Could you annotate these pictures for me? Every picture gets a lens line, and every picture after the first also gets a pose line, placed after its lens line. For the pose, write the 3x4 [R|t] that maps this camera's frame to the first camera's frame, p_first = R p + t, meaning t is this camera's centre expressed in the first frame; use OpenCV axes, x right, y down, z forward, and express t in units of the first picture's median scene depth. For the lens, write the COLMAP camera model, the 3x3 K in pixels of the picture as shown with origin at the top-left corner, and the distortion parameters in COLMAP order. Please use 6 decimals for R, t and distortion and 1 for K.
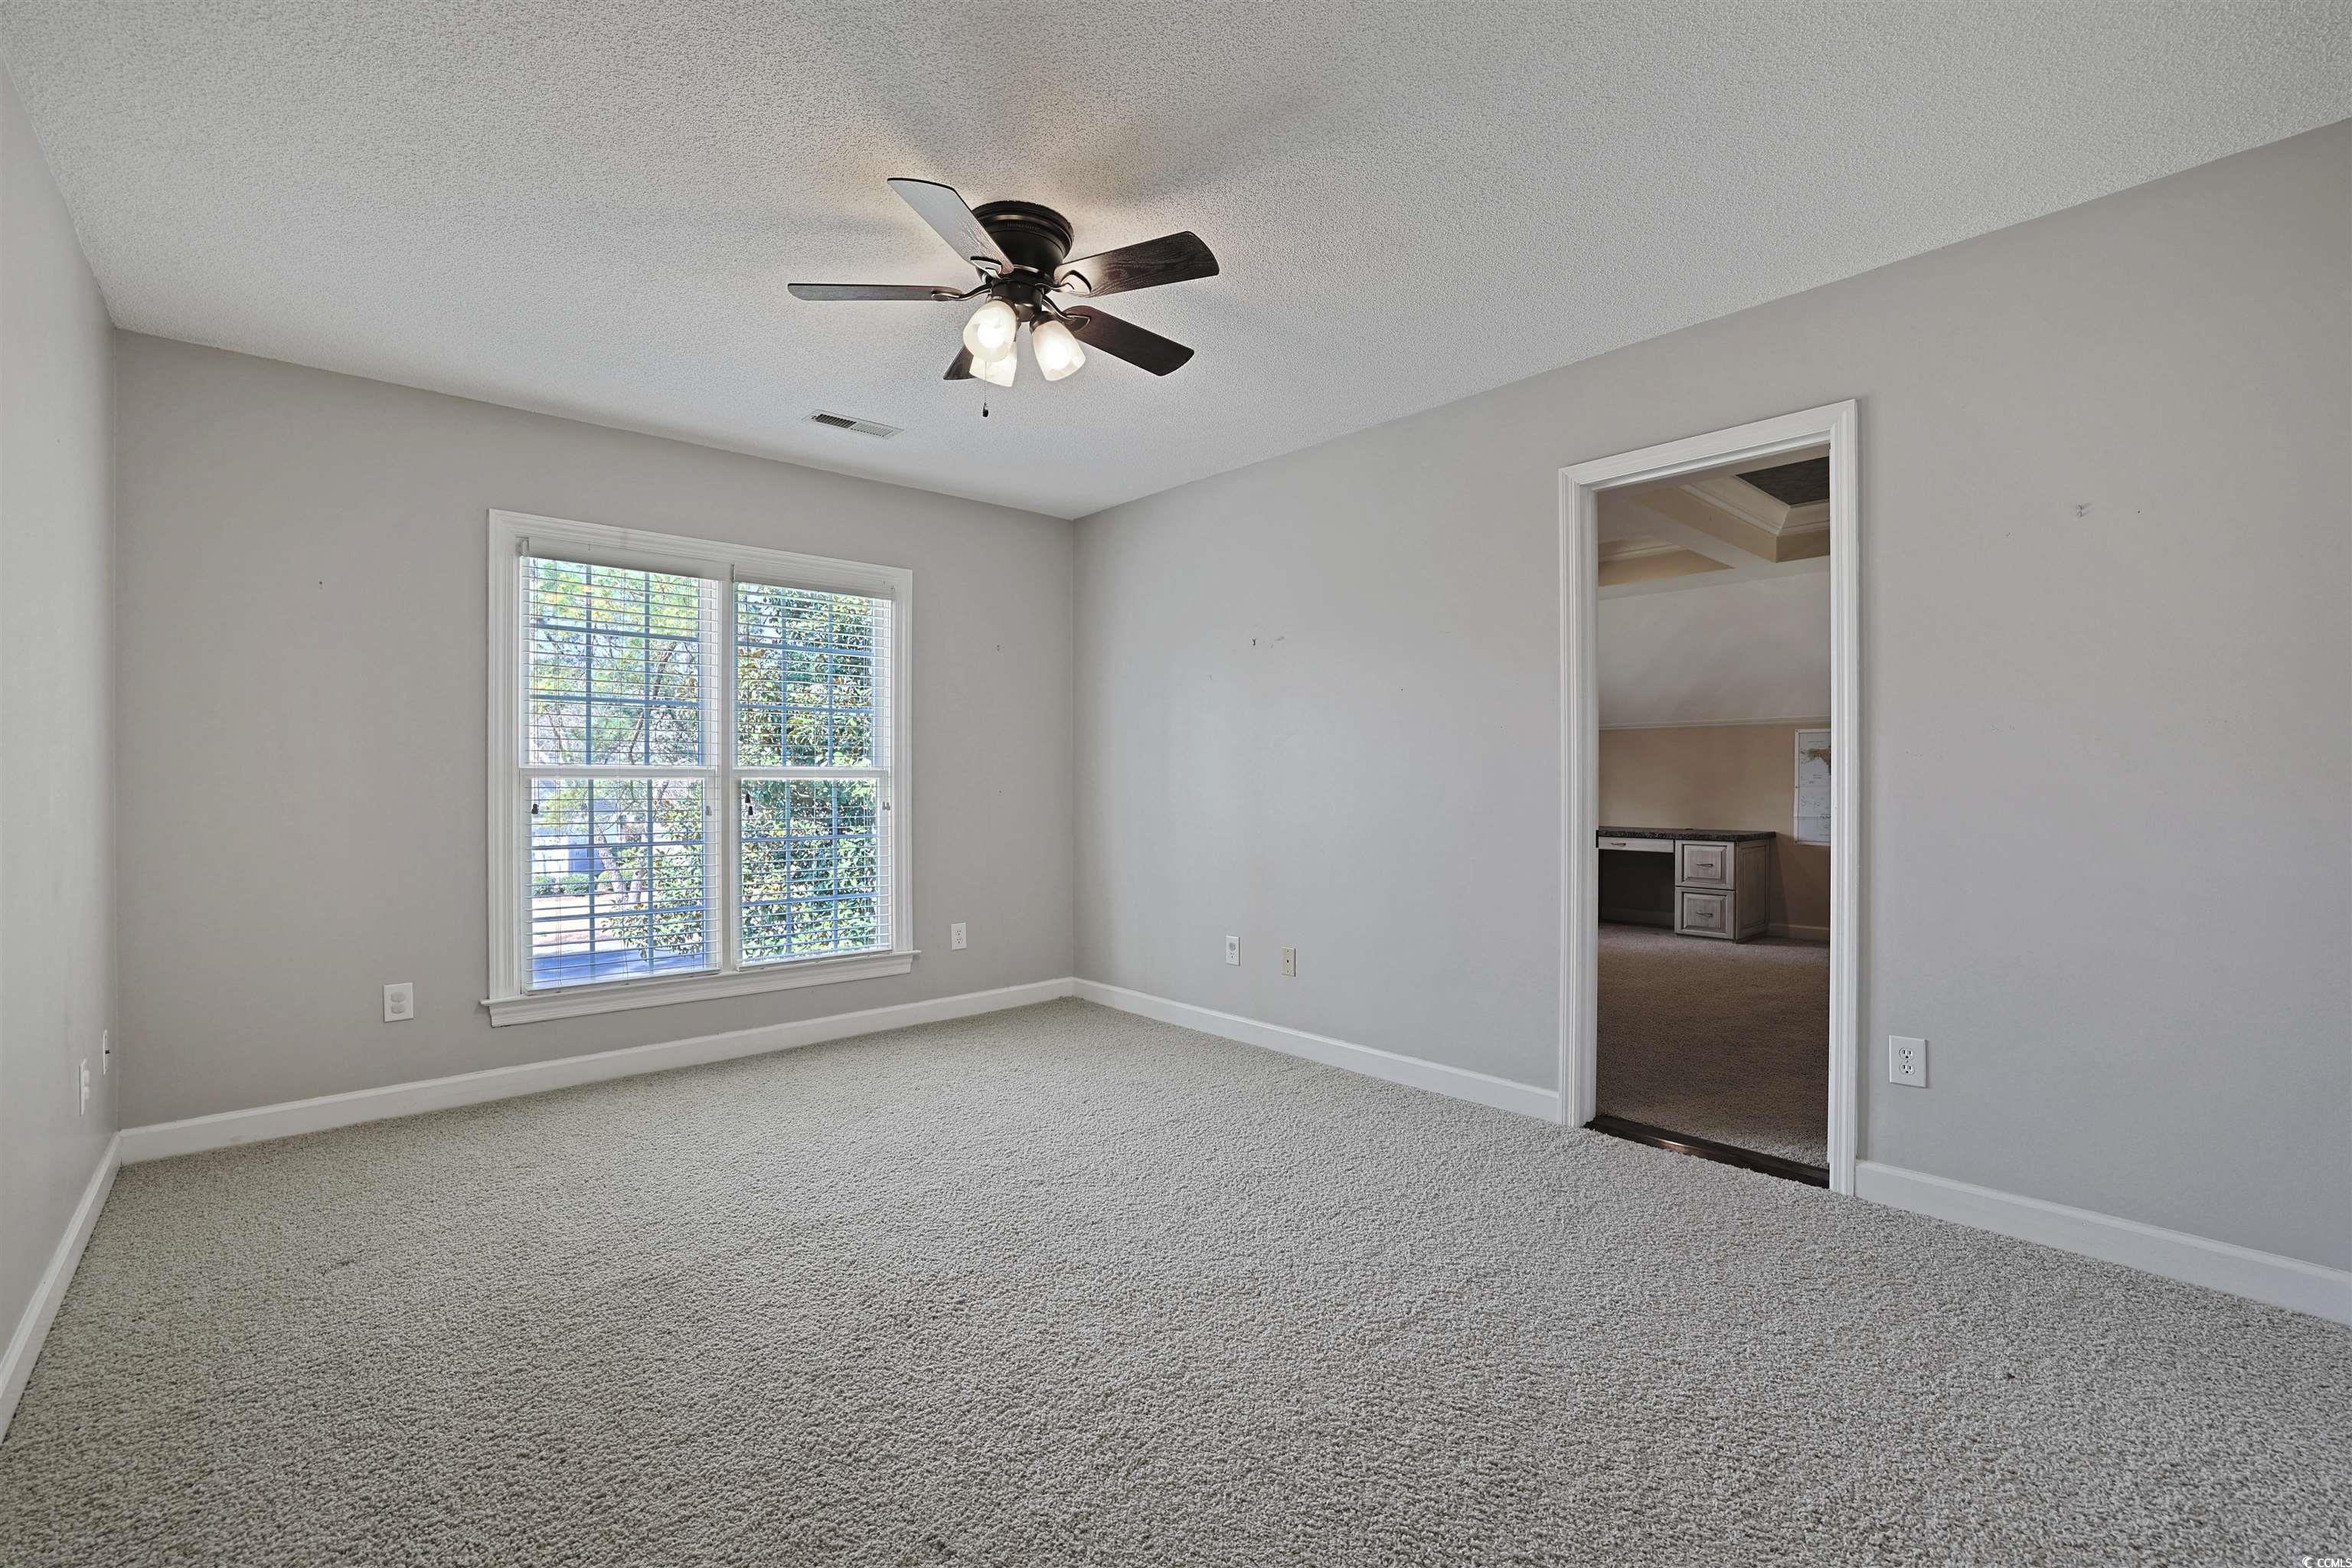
lens RADIAL K [[1030.1, 0, 1180.5], [0, 1030.1, 781.1], [0, 0, 1]] dist [-0.052575, 0.020730]
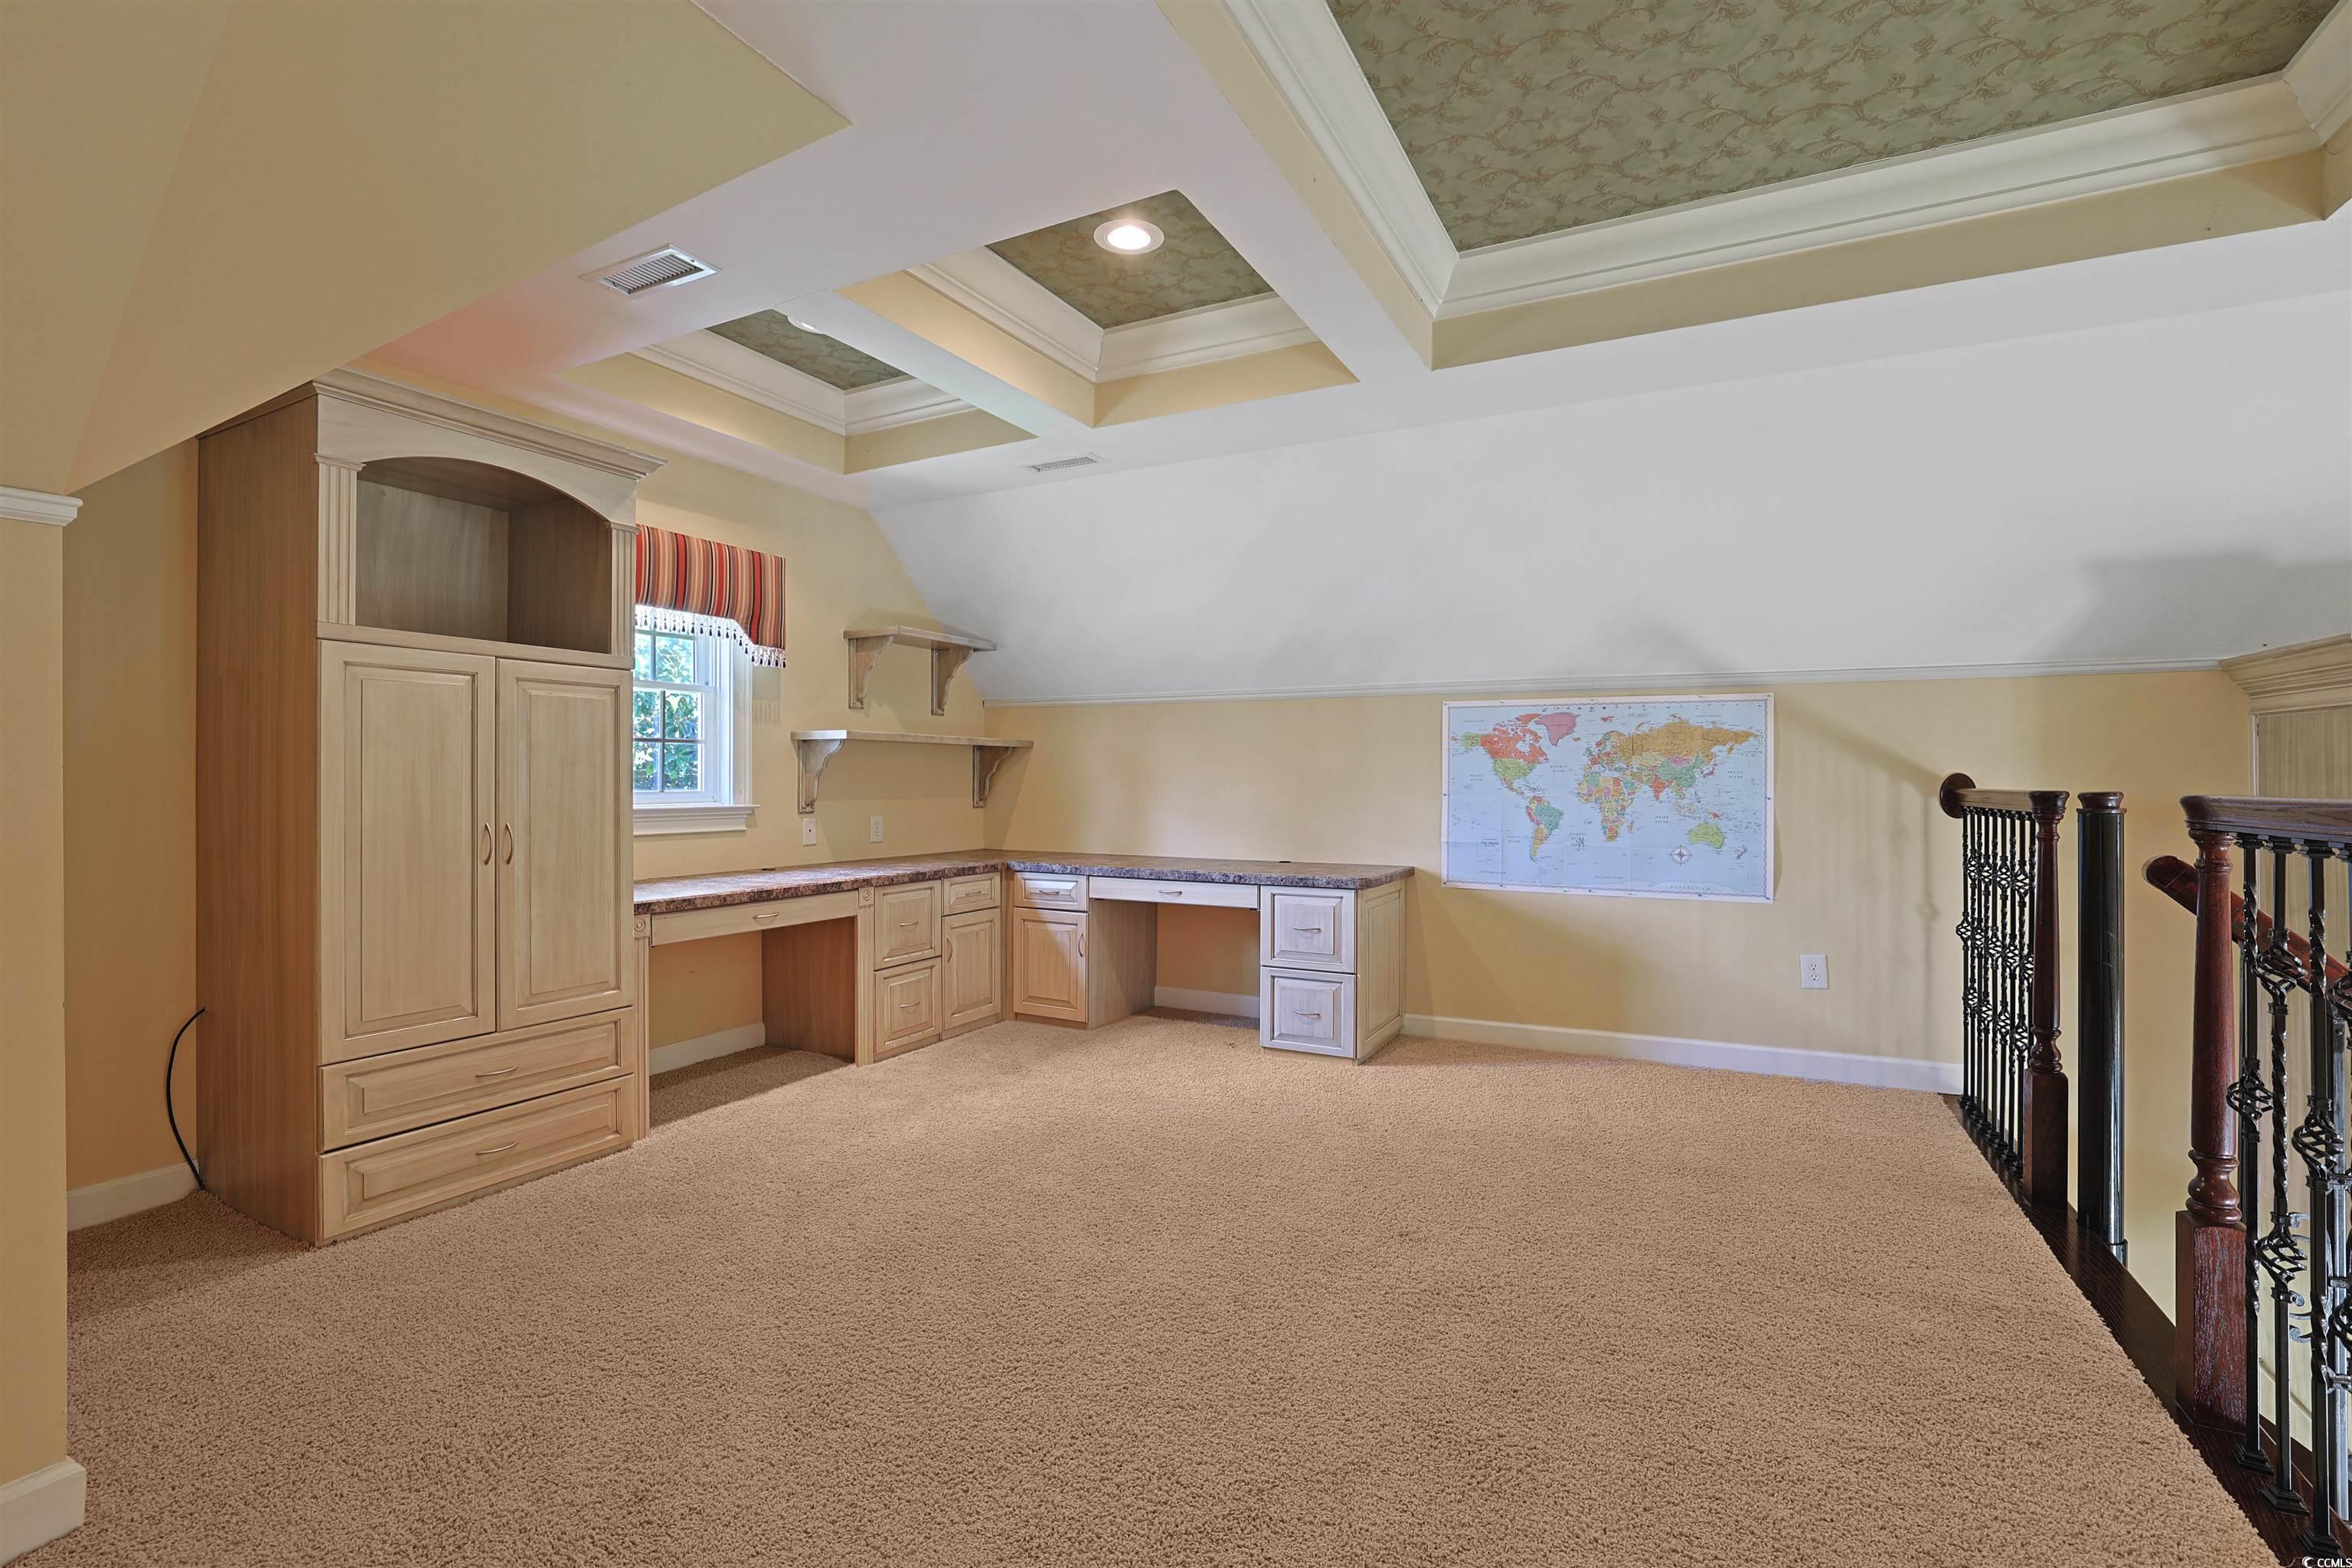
lens RADIAL K [[1030.1, 0, 1180.5], [0, 1030.1, 781.1], [0, 0, 1]] dist [-0.052575, 0.020730]
pose [[0.938599, 0.000982, 0.345008, 0.246834], [-0.000505, 0.999999, -0.001473, -0.000291], [-0.345009, 0.001209, 0.938599, 0.478155]]
